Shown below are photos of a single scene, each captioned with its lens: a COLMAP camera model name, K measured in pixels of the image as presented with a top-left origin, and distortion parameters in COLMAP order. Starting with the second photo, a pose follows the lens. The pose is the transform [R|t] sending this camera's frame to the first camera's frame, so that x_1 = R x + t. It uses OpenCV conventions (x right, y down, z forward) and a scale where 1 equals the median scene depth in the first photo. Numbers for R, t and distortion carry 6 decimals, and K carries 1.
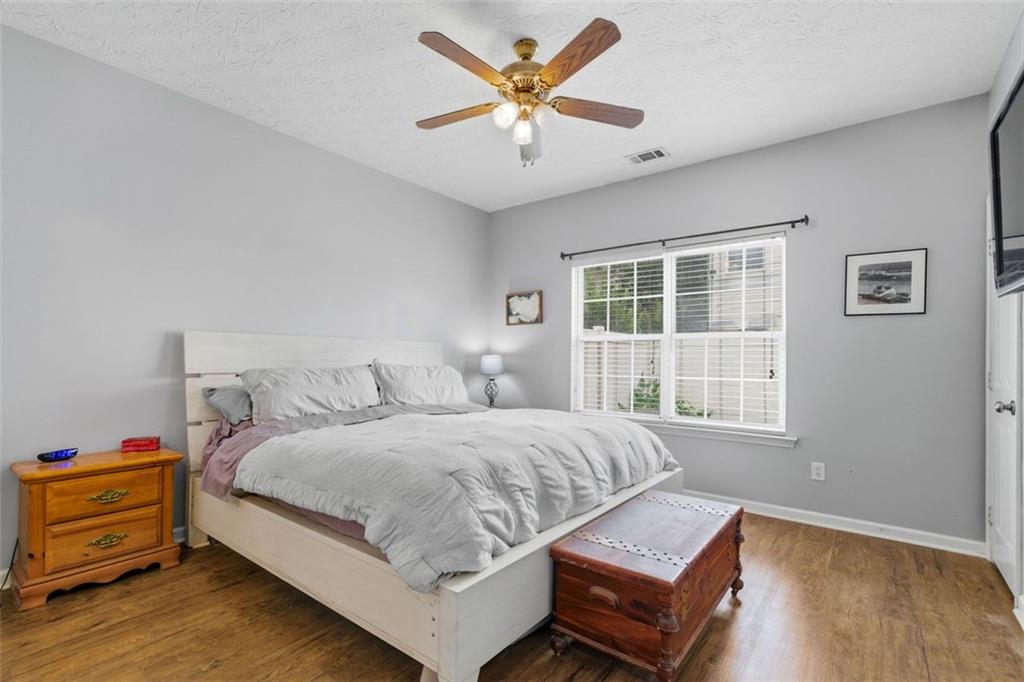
lens RADIAL K [[480.2, 0, 491.4], [0, 480.2, 346.2], [0, 0, 1]] dist [0.001124, 0.000102]
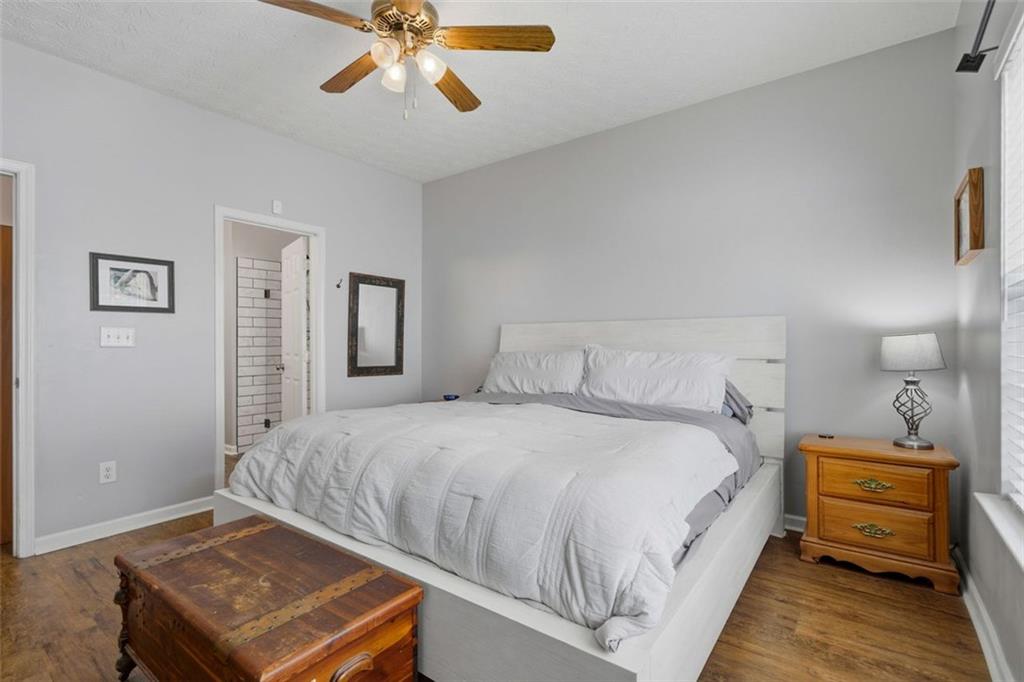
lens RADIAL K [[480.2, 0, 491.4], [0, 480.2, 346.2], [0, 0, 1]] dist [0.001124, 0.000102]
pose [[0.006889, -0.006784, -0.999953, 0.545541], [0.032865, 0.999438, -0.006555, 0.027947], [0.999436, -0.032818, 0.007108, 0.688483]]
